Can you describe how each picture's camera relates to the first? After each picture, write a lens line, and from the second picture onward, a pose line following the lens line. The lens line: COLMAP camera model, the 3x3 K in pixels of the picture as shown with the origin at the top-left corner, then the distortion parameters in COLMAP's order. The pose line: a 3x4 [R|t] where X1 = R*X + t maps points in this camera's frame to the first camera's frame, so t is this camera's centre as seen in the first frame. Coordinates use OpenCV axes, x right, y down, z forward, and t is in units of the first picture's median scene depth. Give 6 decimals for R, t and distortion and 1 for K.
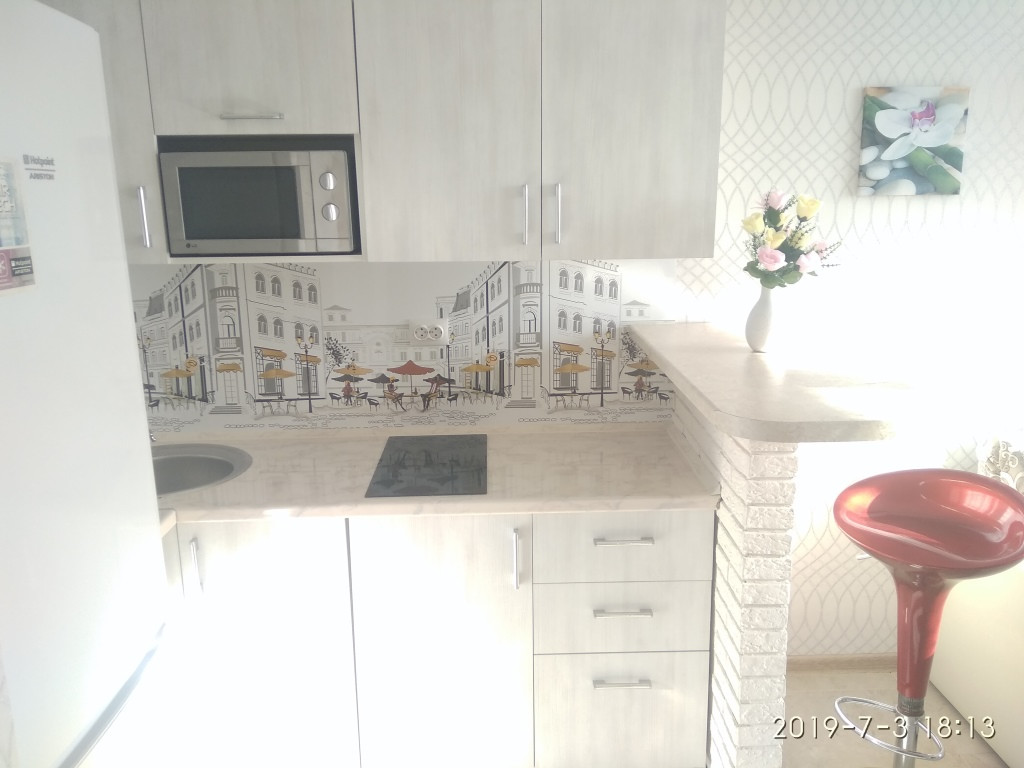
lens RADIAL K [[829.7, 0, 522.1], [0, 829.7, 391.6], [0, 0, 1]] dist [0.083001, -0.133305]
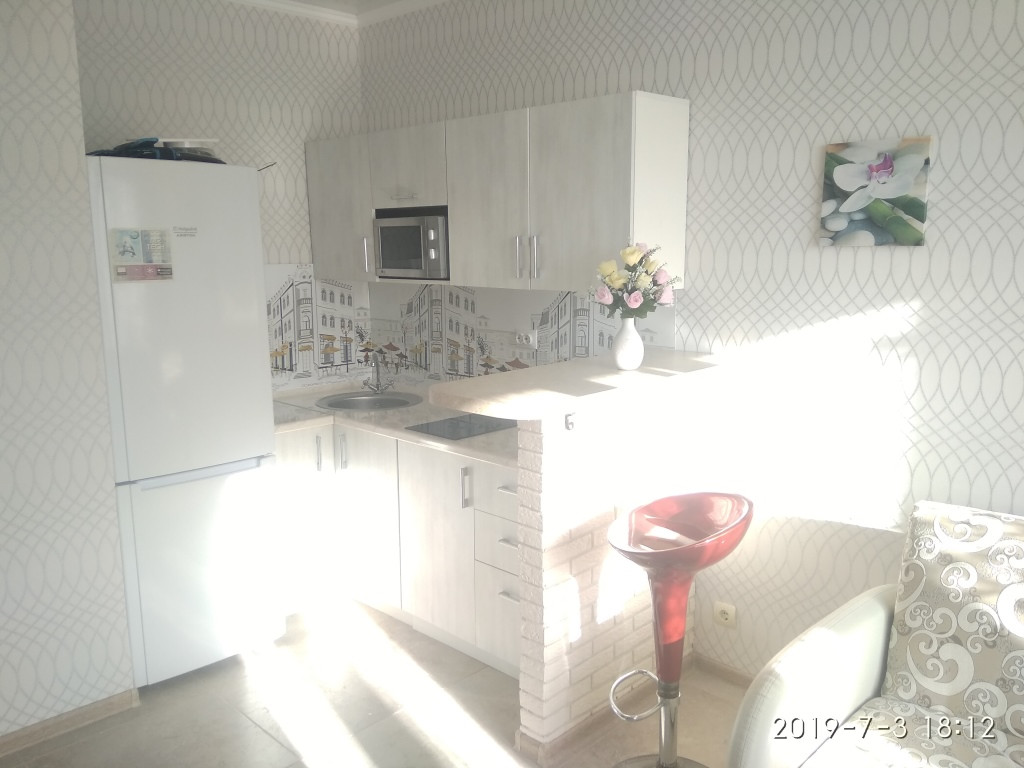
lens RADIAL K [[783.6, 0, 513.6], [0, 783.6, 395.0], [0, 0, 1]] dist [0.054698, -0.105972]
pose [[0.702528, 0.140381, -0.697673, 0.854702], [-0.165026, 0.985764, 0.032174, -0.017608], [0.692258, 0.092531, 0.715693, 0.042951]]
